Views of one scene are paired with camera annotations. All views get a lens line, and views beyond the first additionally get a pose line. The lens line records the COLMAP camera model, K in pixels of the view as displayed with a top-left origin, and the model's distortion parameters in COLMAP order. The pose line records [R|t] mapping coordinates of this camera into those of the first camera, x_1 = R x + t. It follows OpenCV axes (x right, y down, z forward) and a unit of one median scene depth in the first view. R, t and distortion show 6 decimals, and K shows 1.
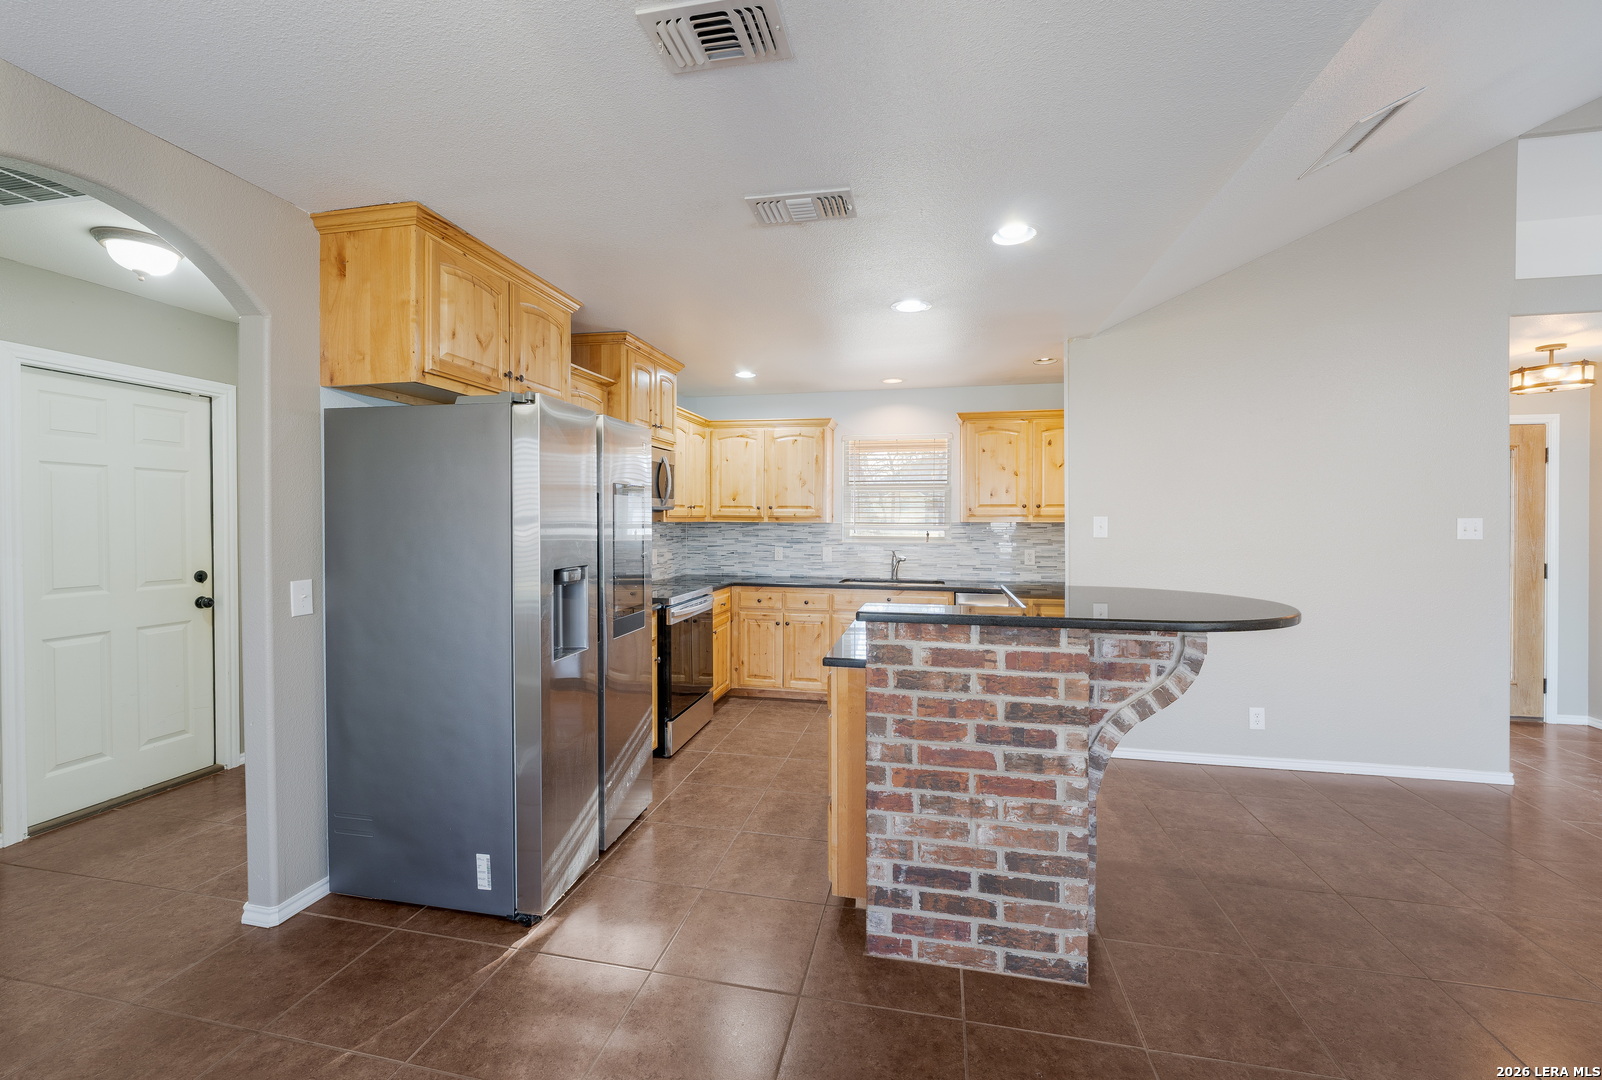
lens RADIAL K [[651.9, 0, 792.8], [0, 651.9, 526.6], [0, 0, 1]] dist [-0.012012, 0.001230]
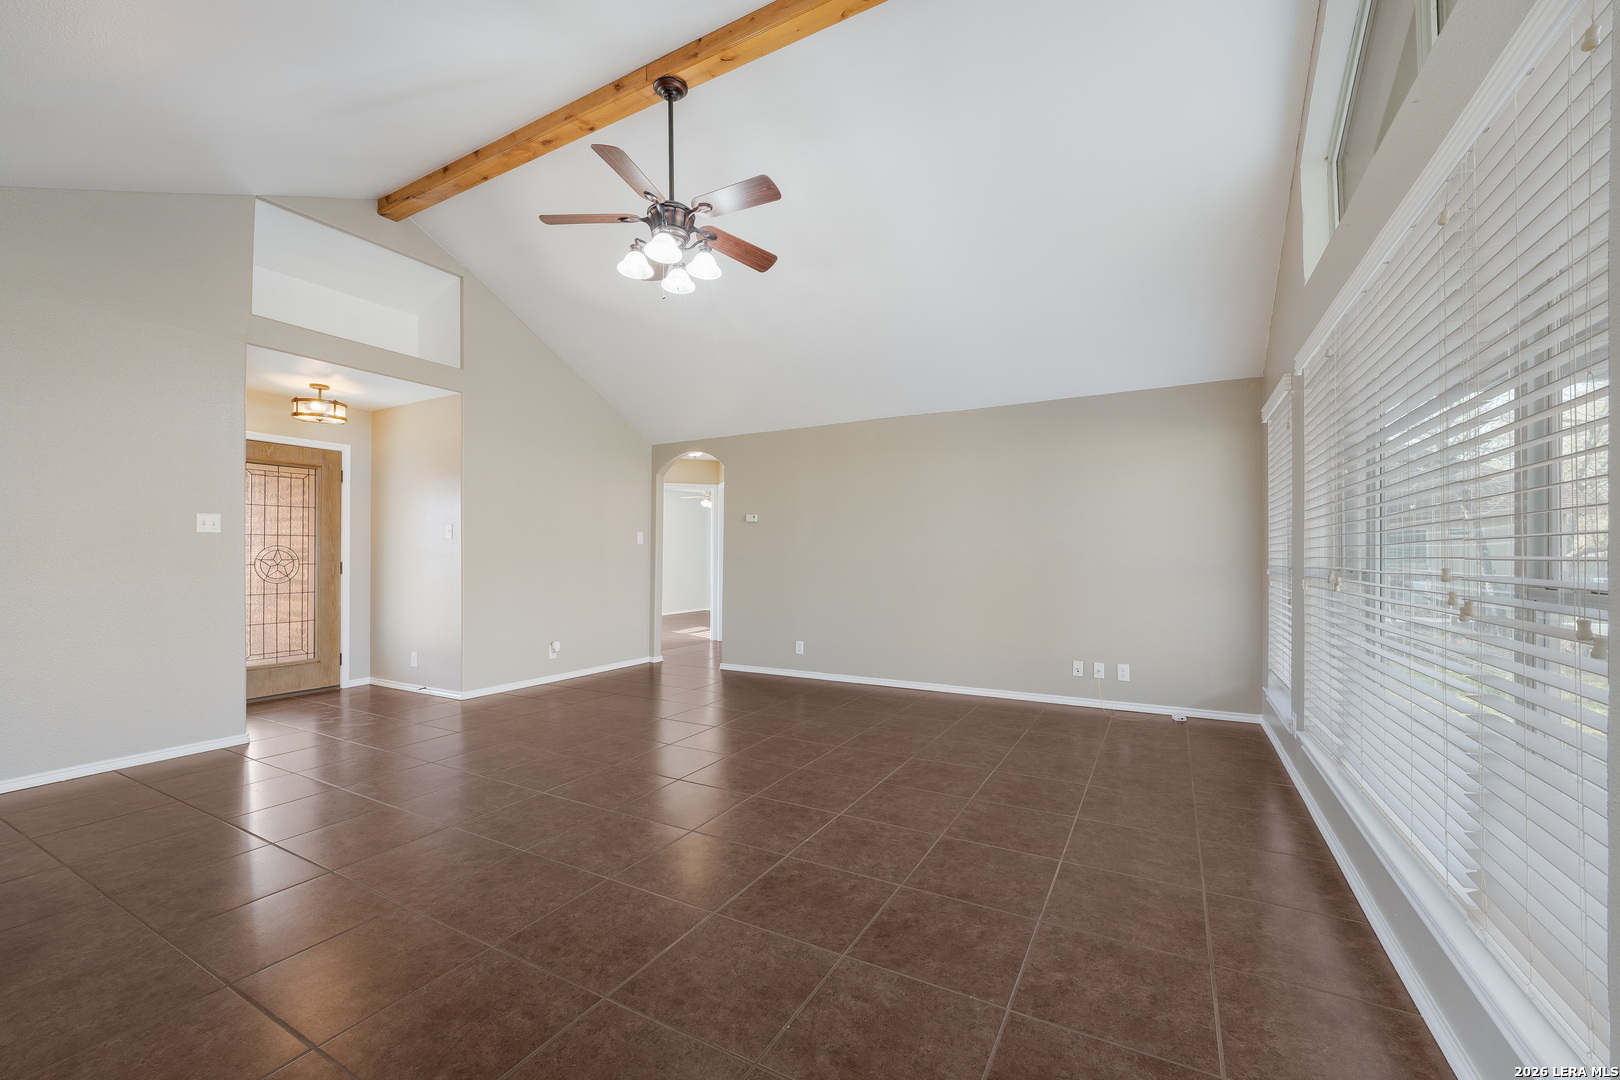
lens RADIAL K [[659.2, 0, 796.5], [0, 659.2, 544.4], [0, 0, 1]] dist [-0.012012, 0.001230]
pose [[0.293914, 0.013565, 0.955736, 0.253271], [0.007321, 0.999838, -0.016442, 0.062896], [-0.955804, 0.011829, 0.293767, -0.288780]]
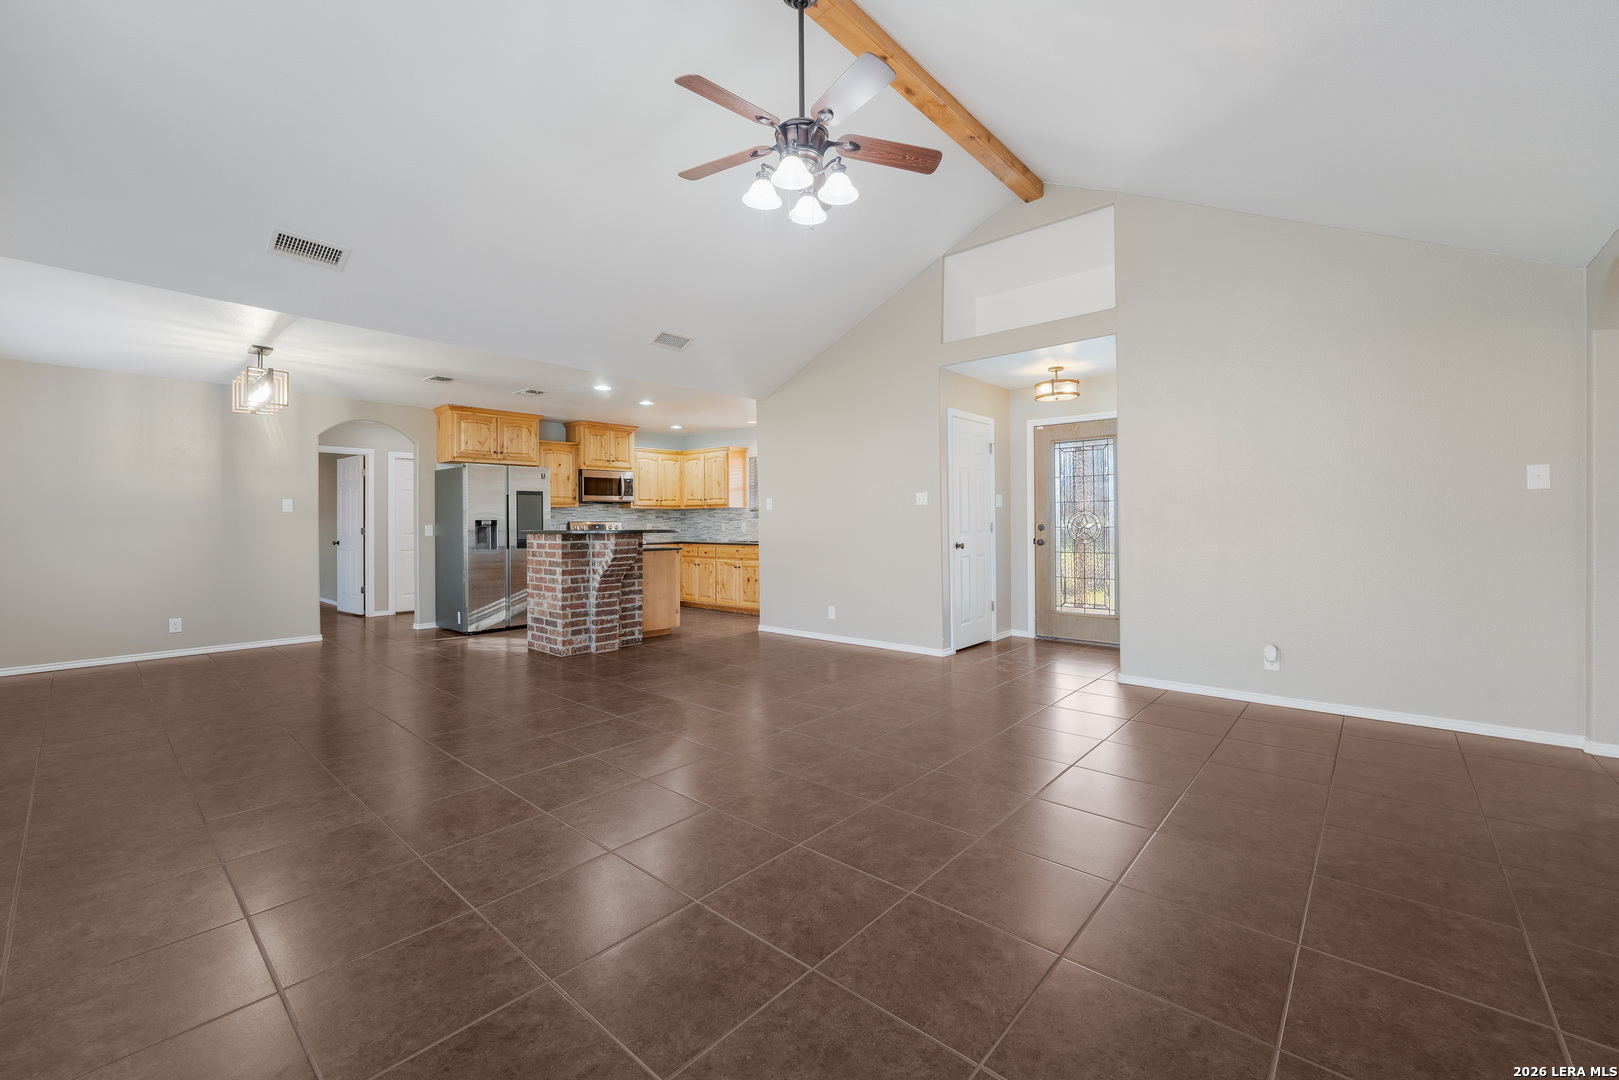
lens RADIAL K [[658.8, 0, 810.1], [0, 658.8, 516.3], [0, 0, 1]] dist [-0.012012, 0.001230]
pose [[0.873070, -0.016789, -0.487305, 1.525849], [0.008930, 0.999790, -0.018447, 0.071790], [0.487512, 0.011754, 0.873037, -0.561155]]
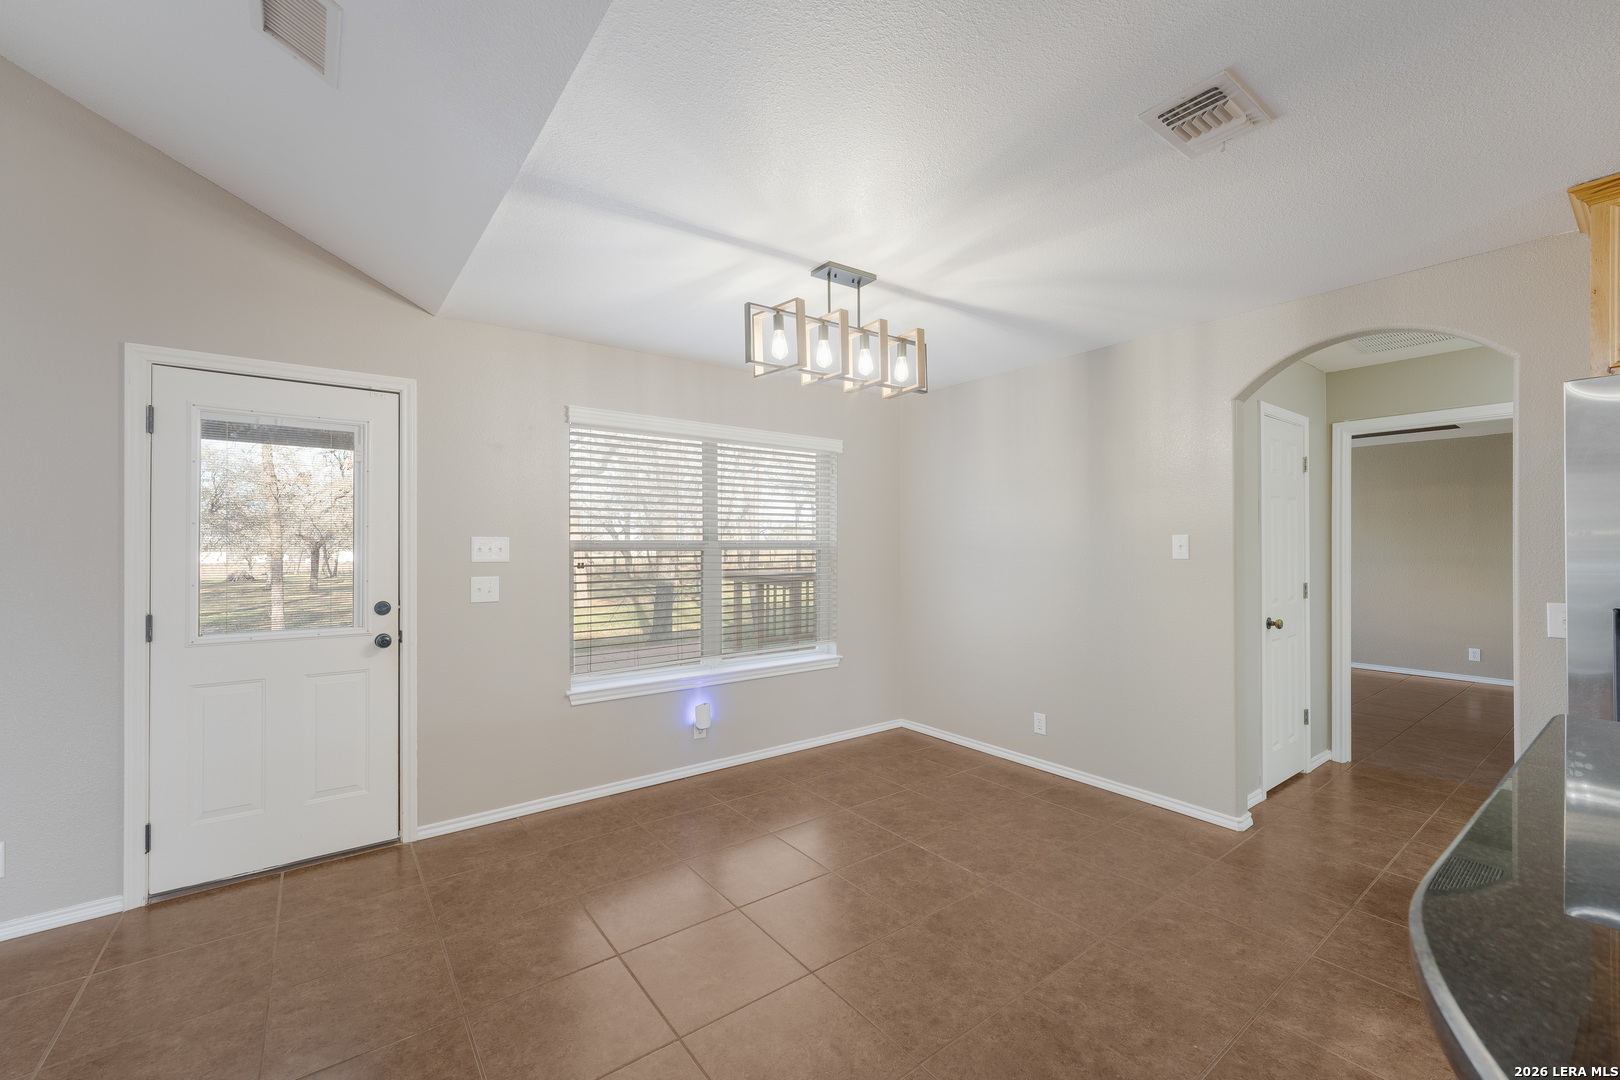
lens RADIAL K [[659.2, 0, 803.5], [0, 659.2, 542.0], [0, 0, 1]] dist [-0.012012, 0.001230]
pose [[-0.654822, -0.003933, -0.755773, 0.486363], [-0.006313, 0.999980, 0.000267, -0.005665], [0.755756, 0.004946, -0.654834, 0.491289]]
